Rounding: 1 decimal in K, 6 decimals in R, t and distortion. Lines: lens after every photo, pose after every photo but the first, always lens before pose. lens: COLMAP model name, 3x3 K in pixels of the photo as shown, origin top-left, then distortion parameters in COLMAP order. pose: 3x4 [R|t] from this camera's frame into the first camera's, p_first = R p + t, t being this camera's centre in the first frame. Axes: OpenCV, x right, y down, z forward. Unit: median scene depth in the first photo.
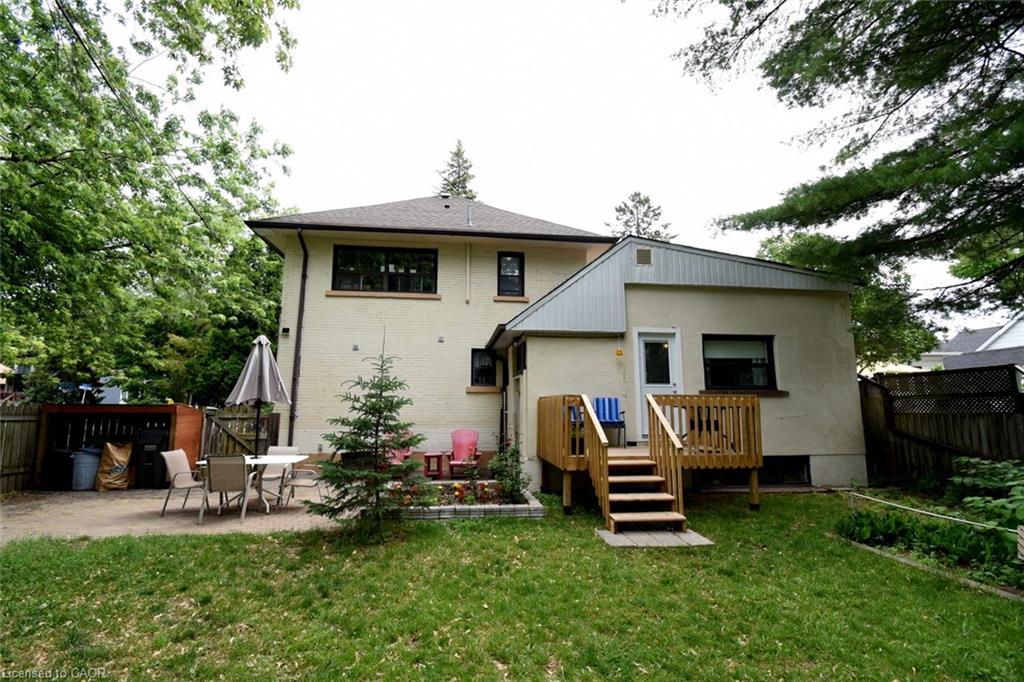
lens RADIAL K [[463.1, 0, 511.8], [0, 463.1, 340.6], [0, 0, 1]] dist [0.000742, -0.001234]
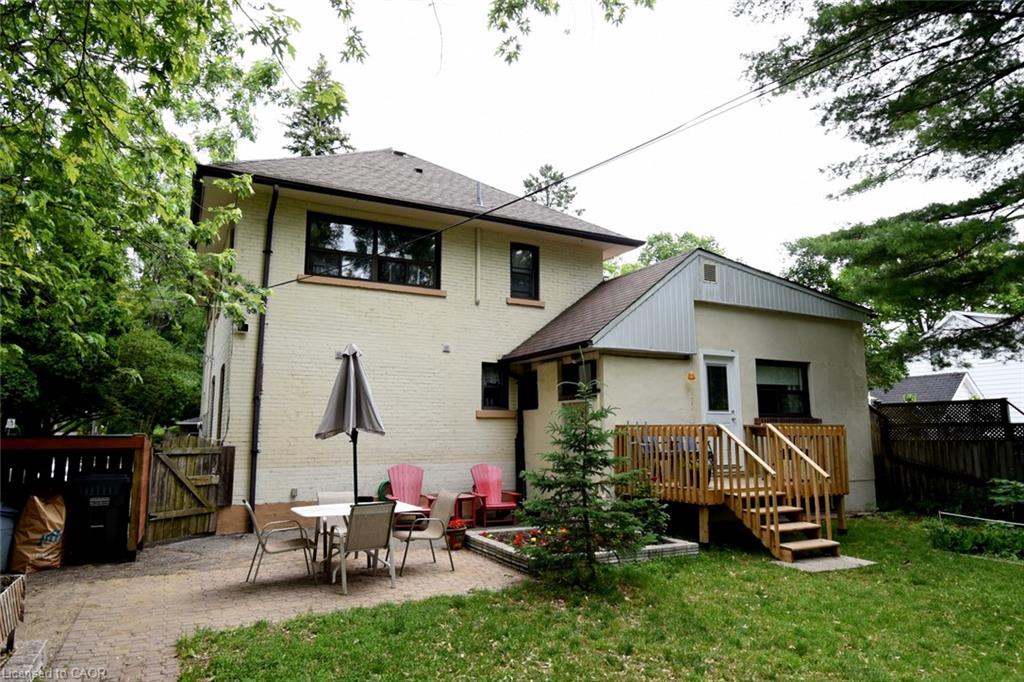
lens RADIAL K [[641.4, 0, 509.8], [0, 641.4, 342.9], [0, 0, 1]] dist [0.005434, 0.003684]
pose [[0.931750, 0.047503, 0.359980, -0.534205], [-0.049246, 0.998777, -0.004334, -0.016176], [-0.359746, -0.013689, 0.932950, -0.050707]]
